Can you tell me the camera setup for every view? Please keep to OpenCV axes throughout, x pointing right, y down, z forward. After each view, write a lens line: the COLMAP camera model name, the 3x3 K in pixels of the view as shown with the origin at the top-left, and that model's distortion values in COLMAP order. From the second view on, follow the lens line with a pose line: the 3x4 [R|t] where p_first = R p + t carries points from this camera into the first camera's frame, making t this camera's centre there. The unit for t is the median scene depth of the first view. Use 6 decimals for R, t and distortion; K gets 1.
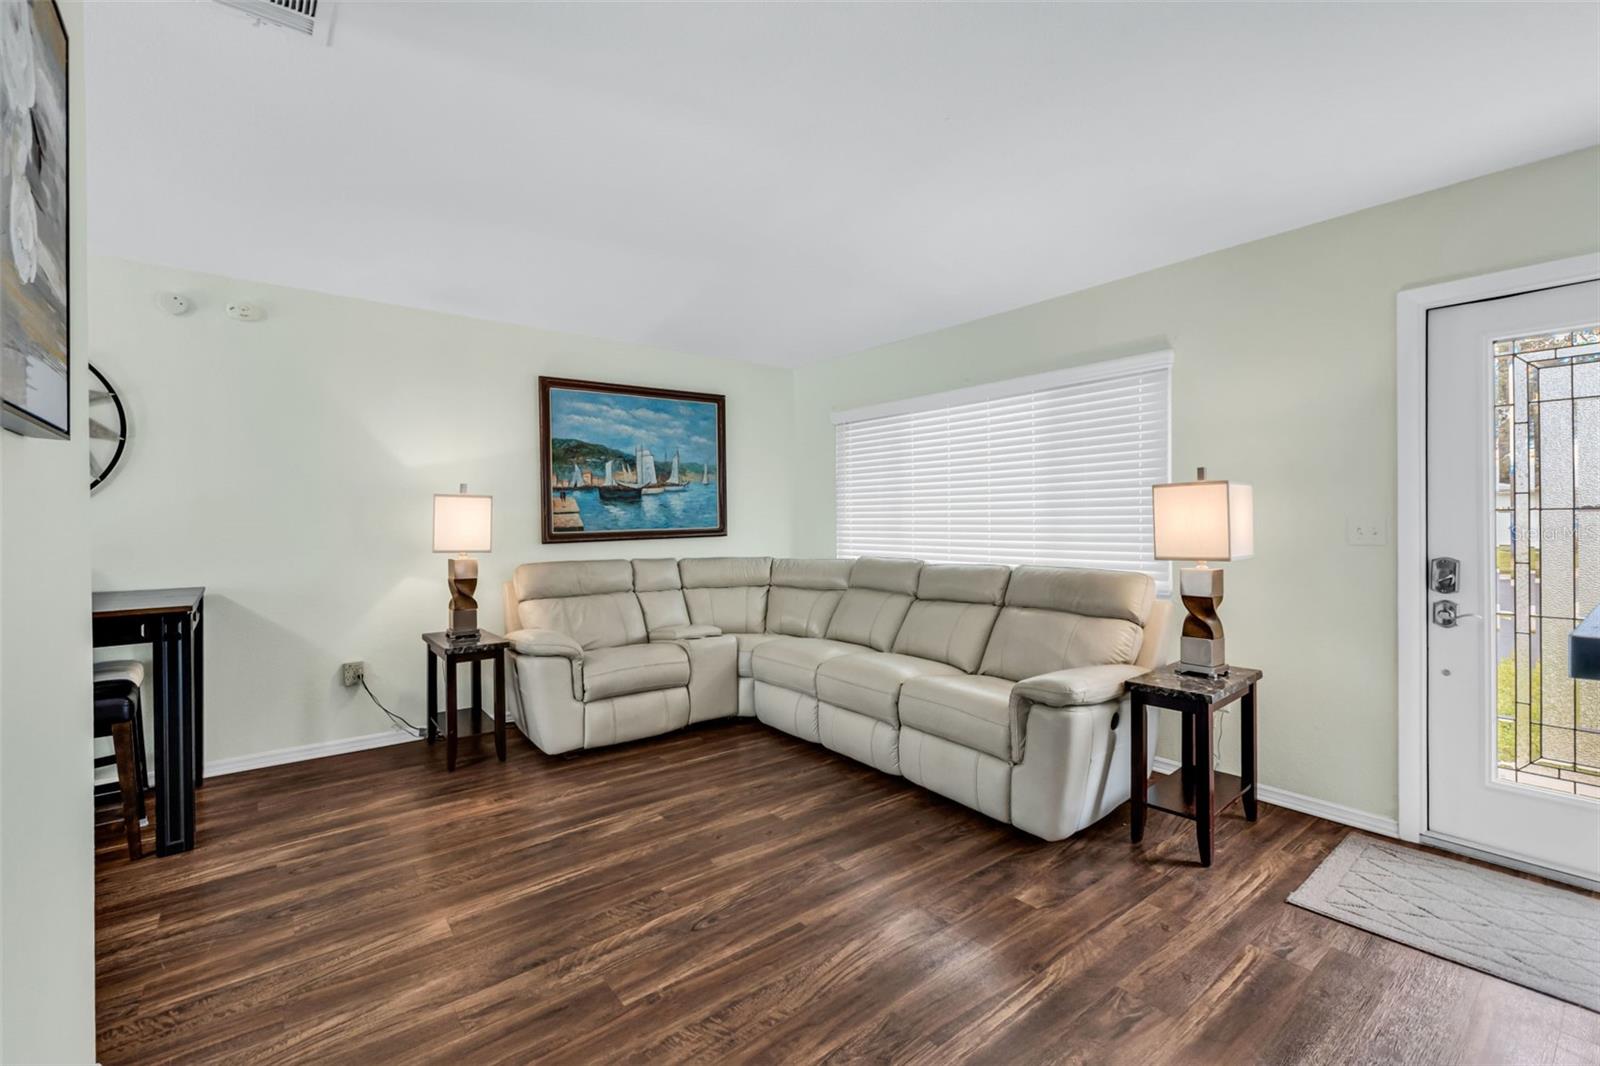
lens RADIAL K [[690.3, 0, 800.7], [0, 690.3, 522.5], [0, 0, 1]] dist [0.013442, -0.008821]
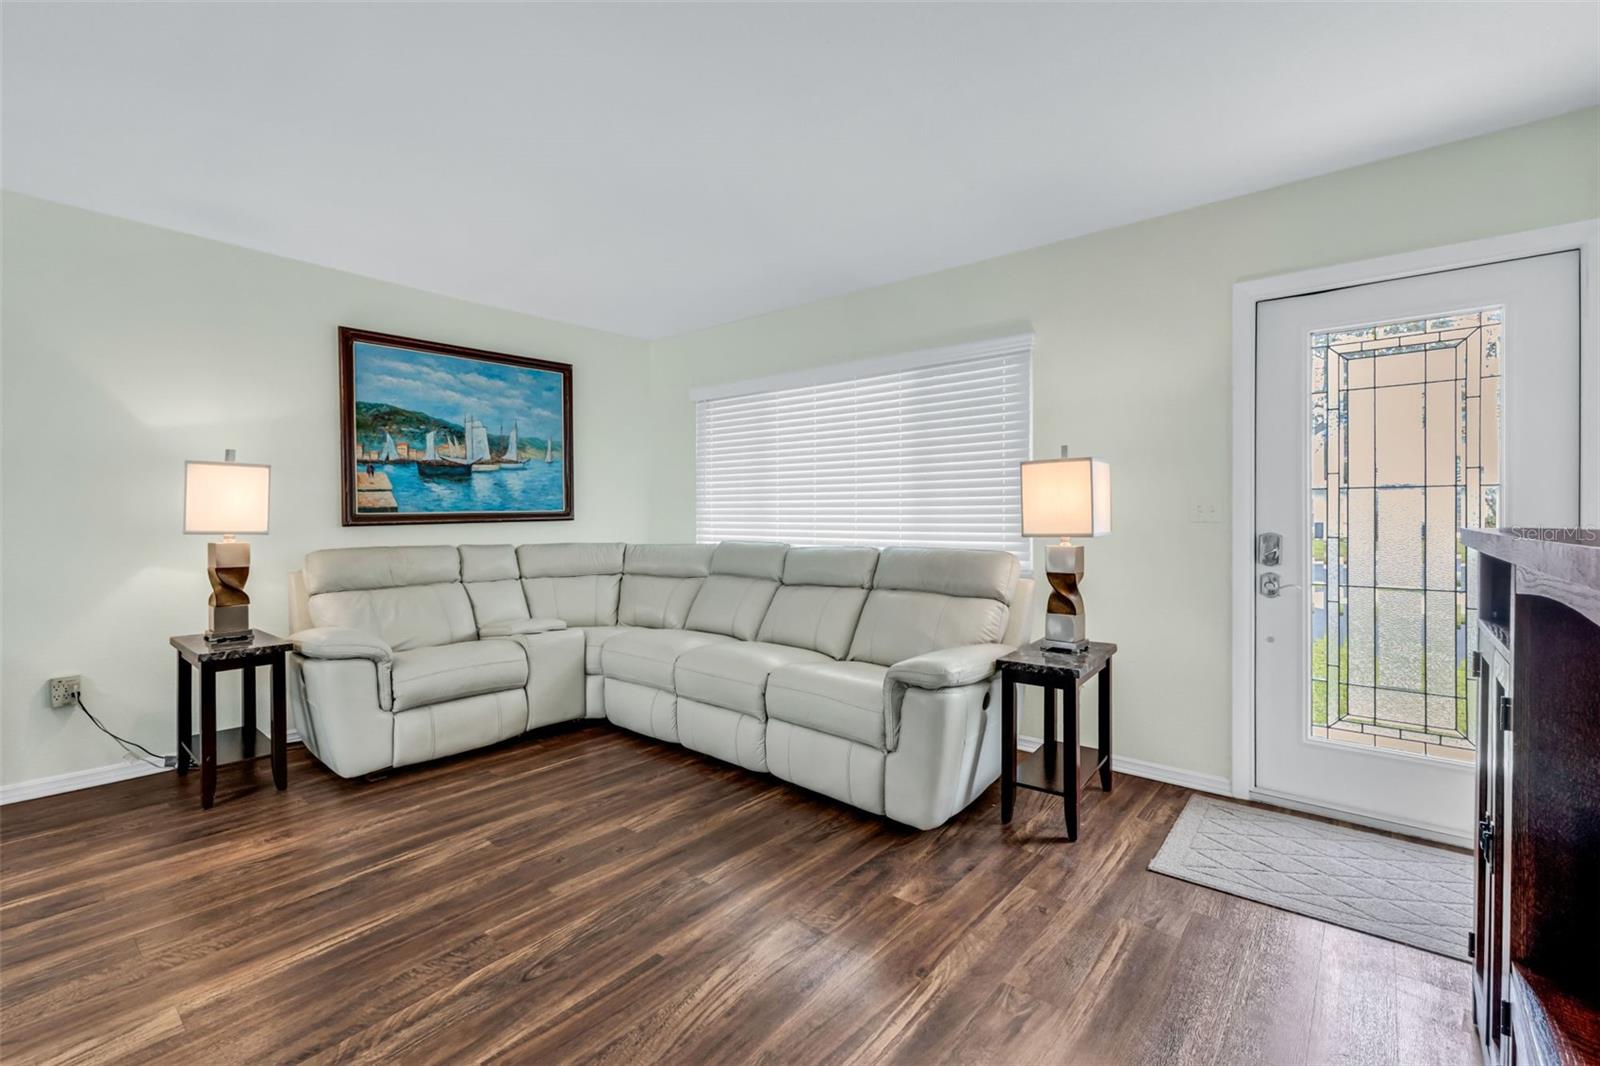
lens RADIAL K [[691.4, 0, 807.3], [0, 691.4, 517.8], [0, 0, 1]] dist [0.000602, -0.000199]
pose [[0.976865, 0.004702, 0.213806, -0.003431], [-0.004794, 0.999989, -0.000087, 0.026208], [-0.213803, -0.000940, 0.976876, 0.089235]]
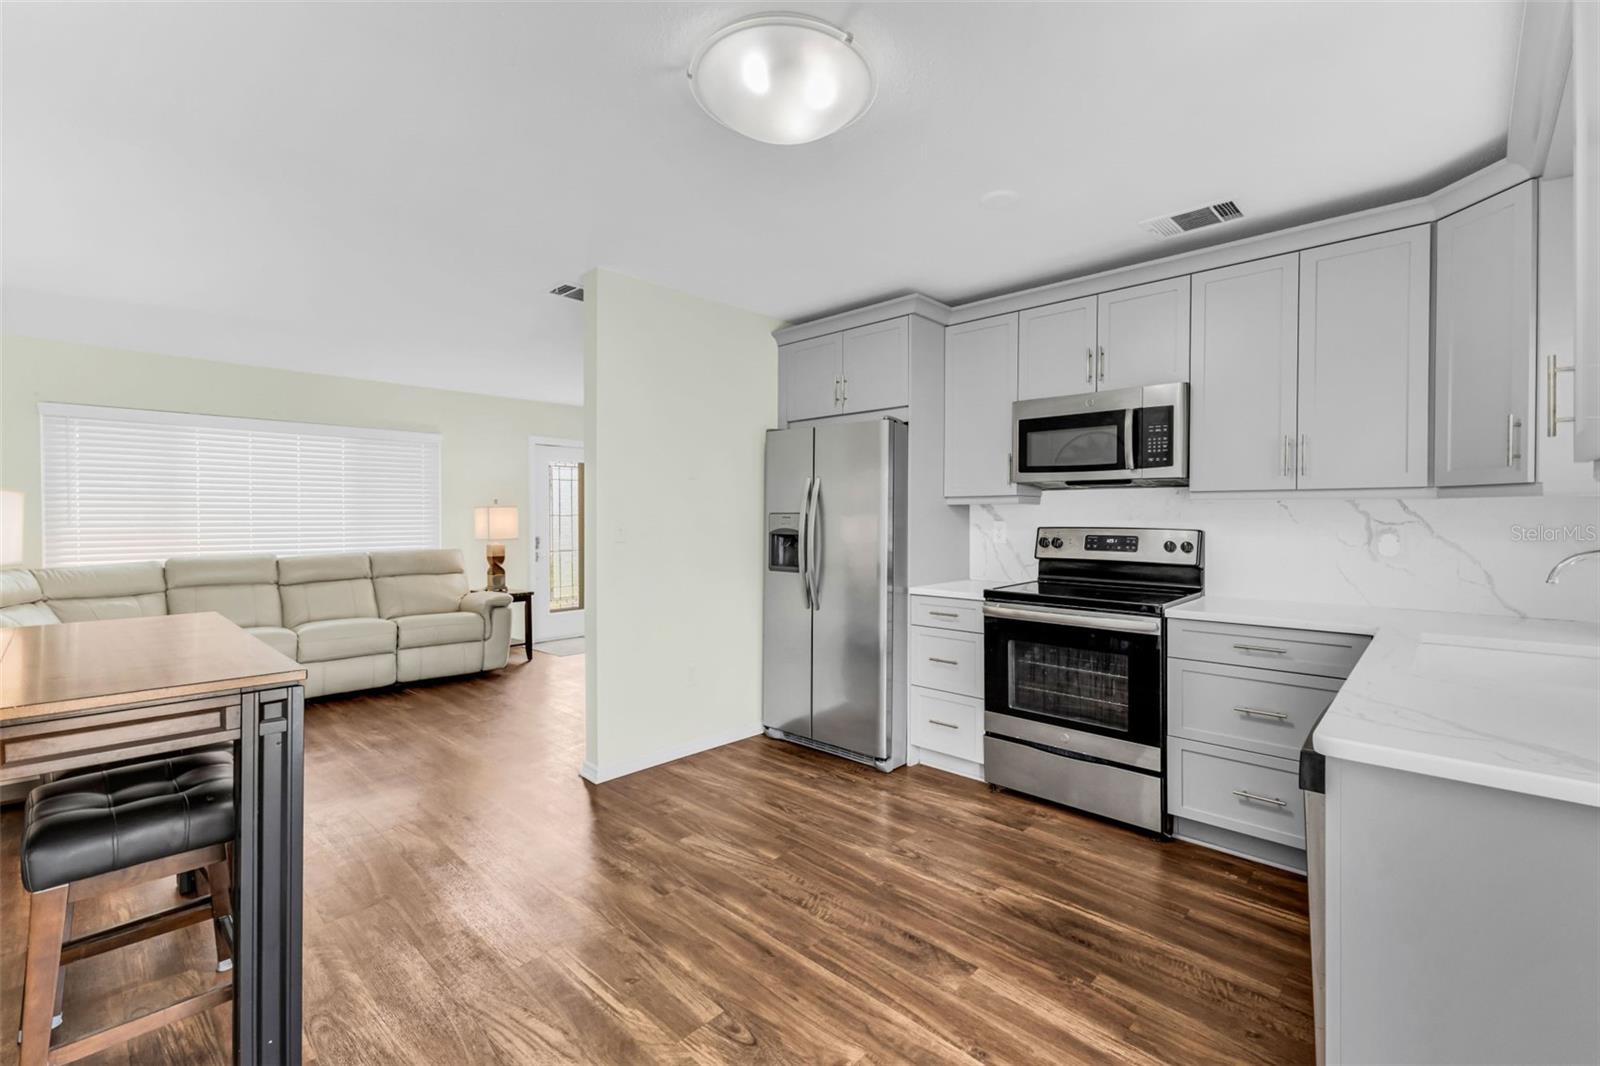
lens RADIAL K [[688.3, 0, 804.7], [0, 688.3, 524.4], [0, 0, 1]] dist [0.010752, 0.000214]
pose [[-0.143548, 0.002037, 0.989641, -1.711922], [0.005565, 0.999984, -0.001251, 0.006764], [-0.989628, 0.005328, -0.143557, 0.310166]]
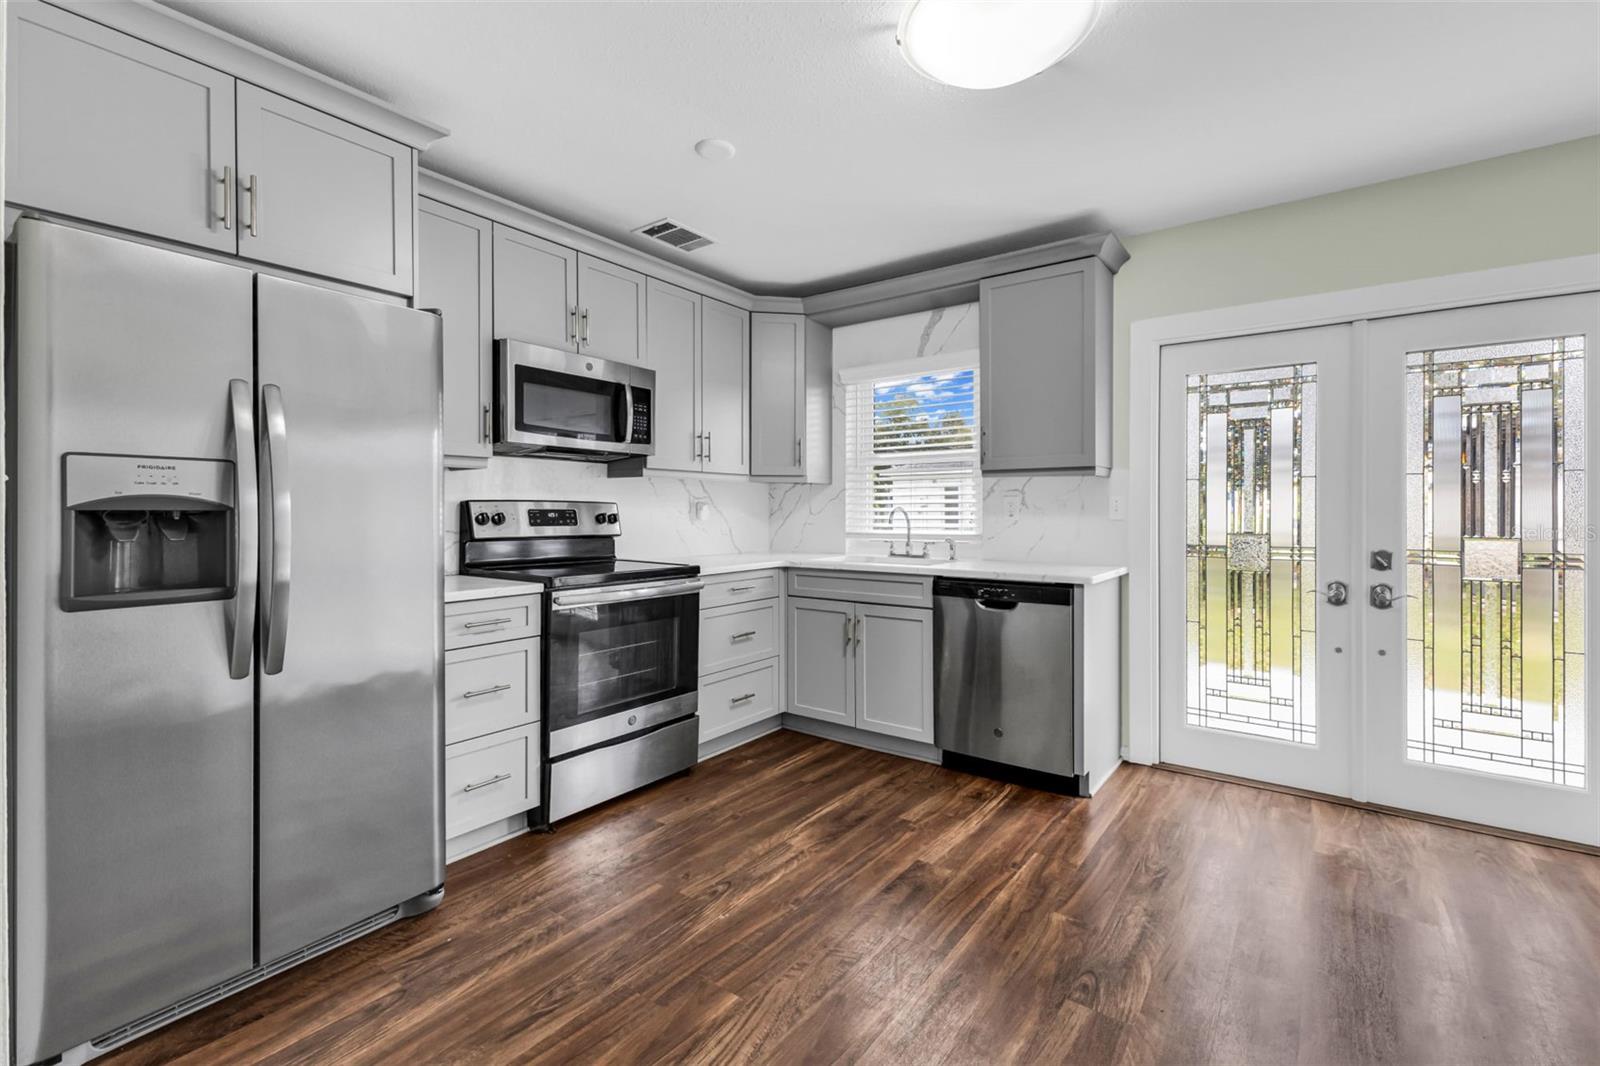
lens RADIAL K [[702.9, 0, 811.4], [0, 702.9, 509.9], [0, 0, 1]] dist [0.014607, 0.000293]
pose [[-0.965040, 0.010775, -0.261882, -0.755254], [0.009499, 0.999936, 0.006136, 0.024836], [0.261932, 0.003434, -0.965080, 0.798208]]
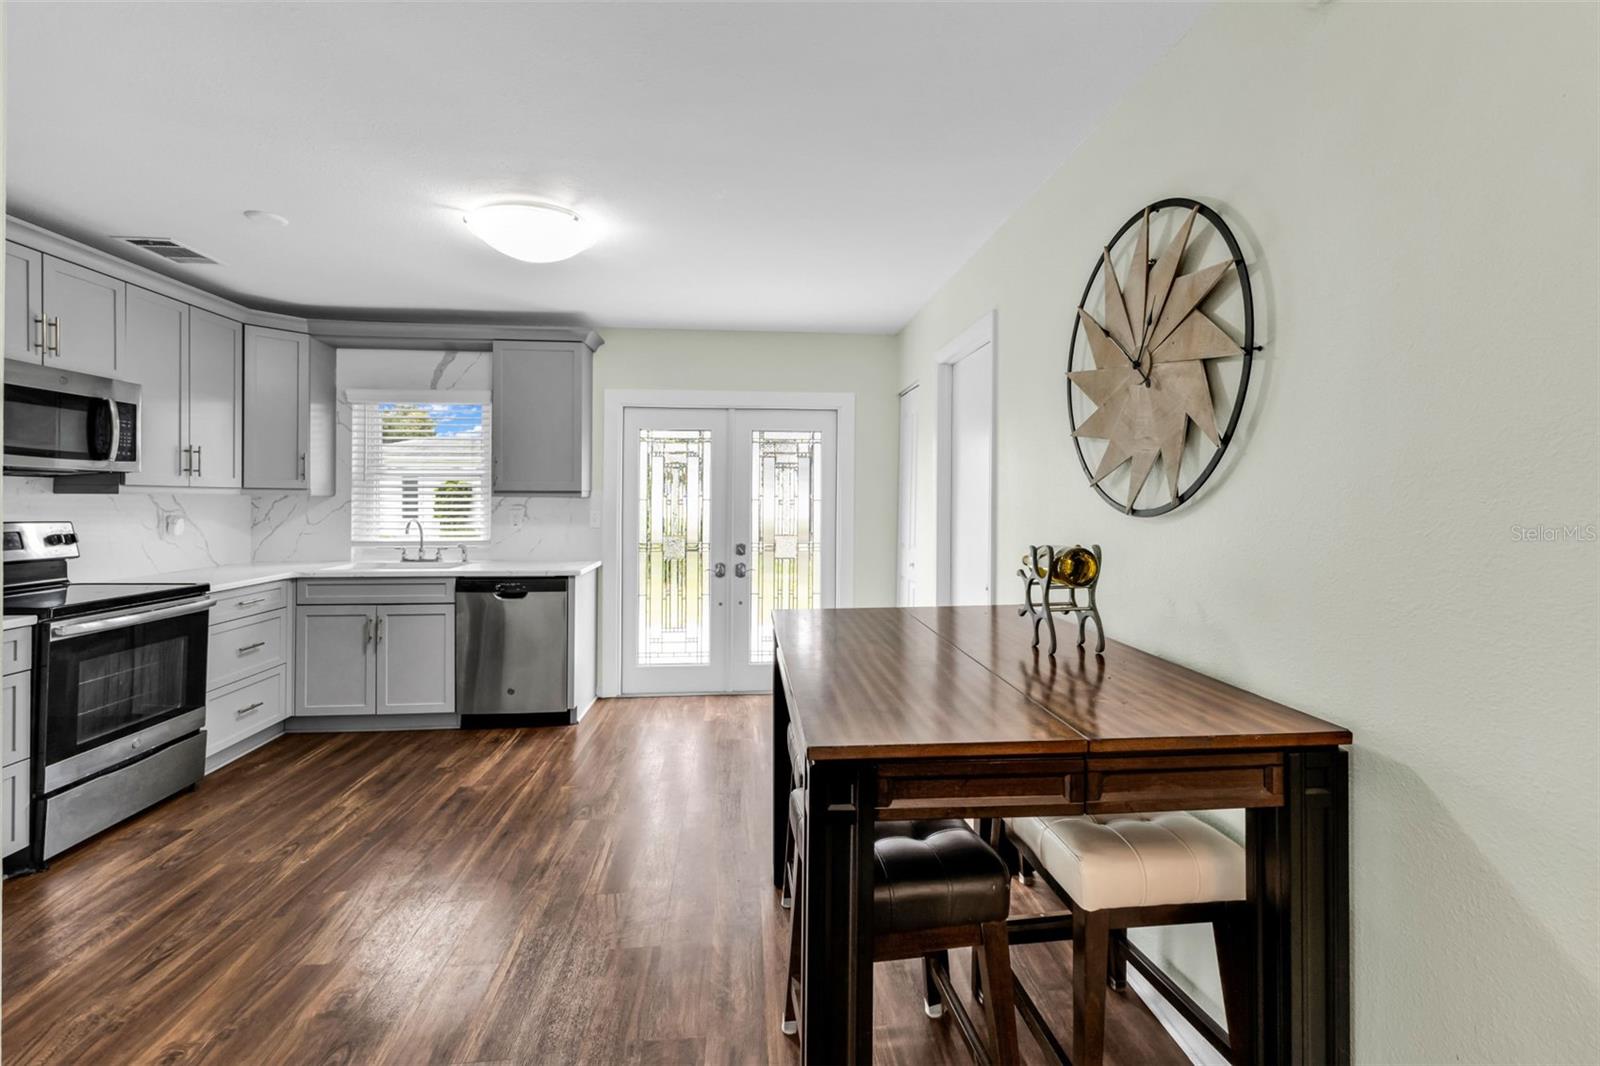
lens RADIAL K [[696.3, 0, 800.7], [0, 696.3, 496.1], [0, 0, 1]] dist [0.016483, -0.005701]
pose [[-0.554598, 0.005472, -0.832101, -0.468061], [-0.001699, 0.999969, 0.007708, -0.032180], [0.832117, 0.005689, -0.554571, 1.099030]]
